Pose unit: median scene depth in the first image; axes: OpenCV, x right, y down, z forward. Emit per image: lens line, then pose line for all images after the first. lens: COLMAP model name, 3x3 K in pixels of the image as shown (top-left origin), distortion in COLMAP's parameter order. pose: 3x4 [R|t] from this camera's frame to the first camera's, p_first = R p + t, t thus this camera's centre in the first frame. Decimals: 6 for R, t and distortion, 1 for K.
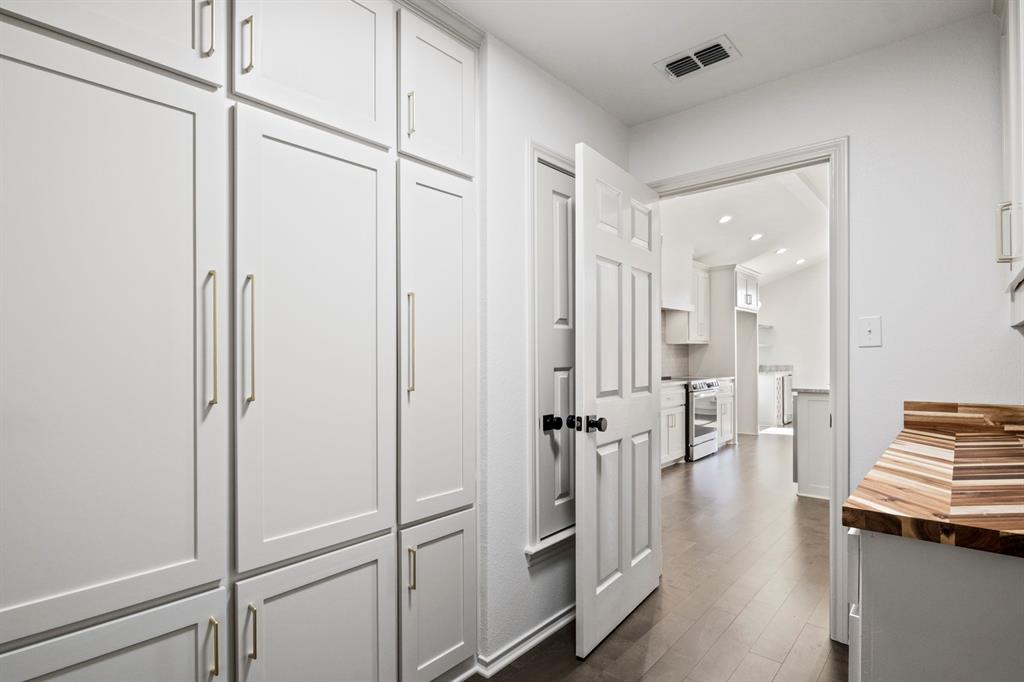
lens RADIAL K [[528.5, 0, 523.0], [0, 528.5, 348.0], [0, 0, 1]] dist [0.000024, 0.000307]
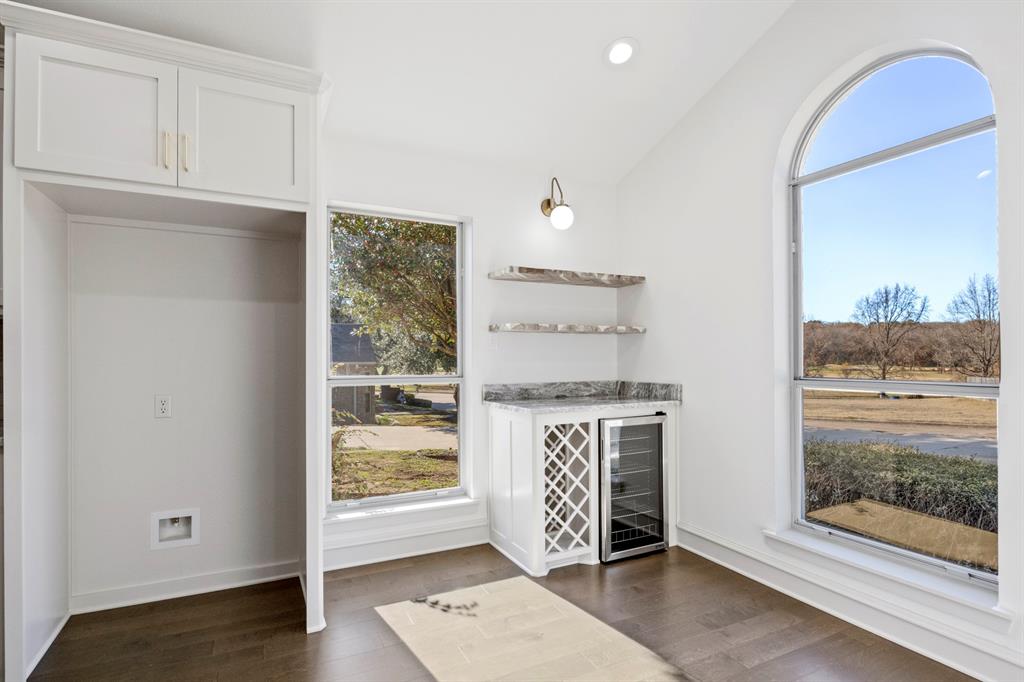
lens RADIAL K [[528.5, 0, 523.0], [0, 528.5, 348.0], [0, 0, 1]] dist [0.000024, 0.000307]
pose [[0.928757, 0.000225, -0.370690, 0.713296], [0.001558, 0.999989, 0.004512, 0.008999], [0.370687, -0.004768, 0.928746, 0.838189]]
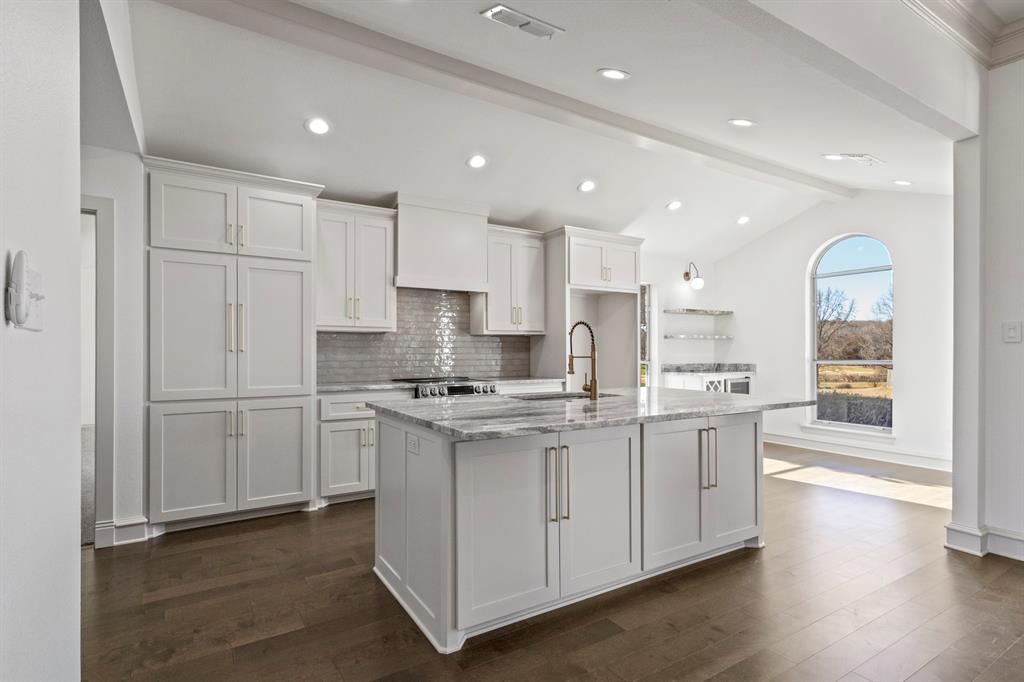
lens RADIAL K [[512.8, 0, 514.2], [0, 512.8, 347.4], [0, 0, 1]] dist [-0.002068, -0.000680]
pose [[0.951834, 0.003116, -0.306597, 0.538483], [0.000370, 0.999936, 0.011312, 0.002068], [0.306613, -0.010881, 0.951772, 0.288473]]
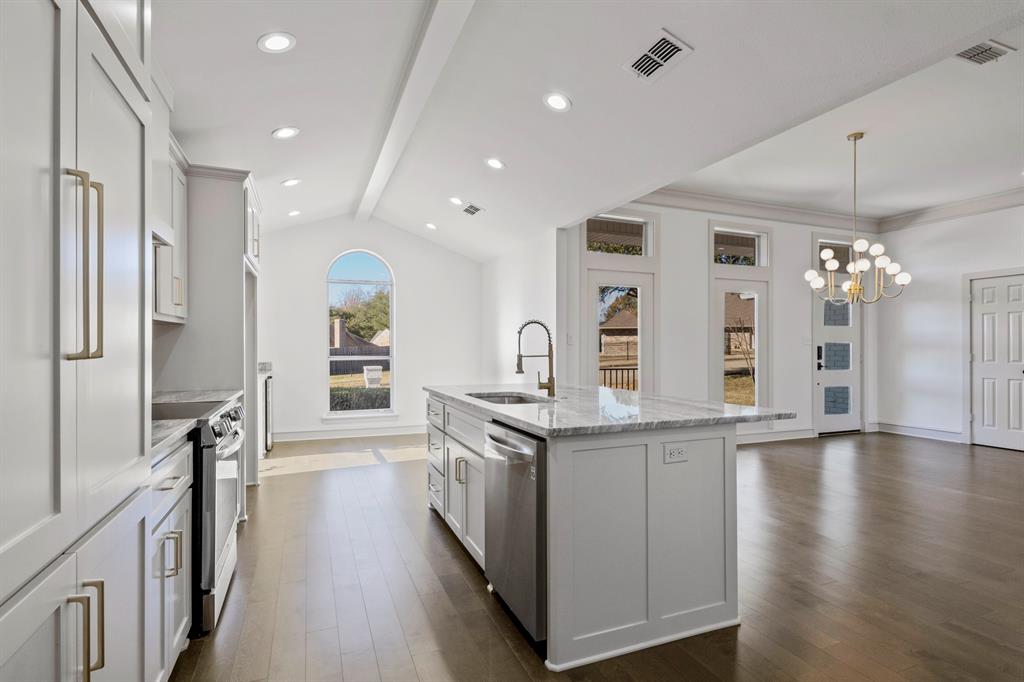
lens RADIAL K [[512.8, 0, 514.2], [0, 512.8, 347.4], [0, 0, 1]] dist [-0.002068, -0.000680]
pose [[0.465741, 0.006022, 0.884900, 0.079460], [-0.018418, 0.999826, 0.002889, 0.006431], [-0.884729, -0.017644, 0.465771, 0.518486]]
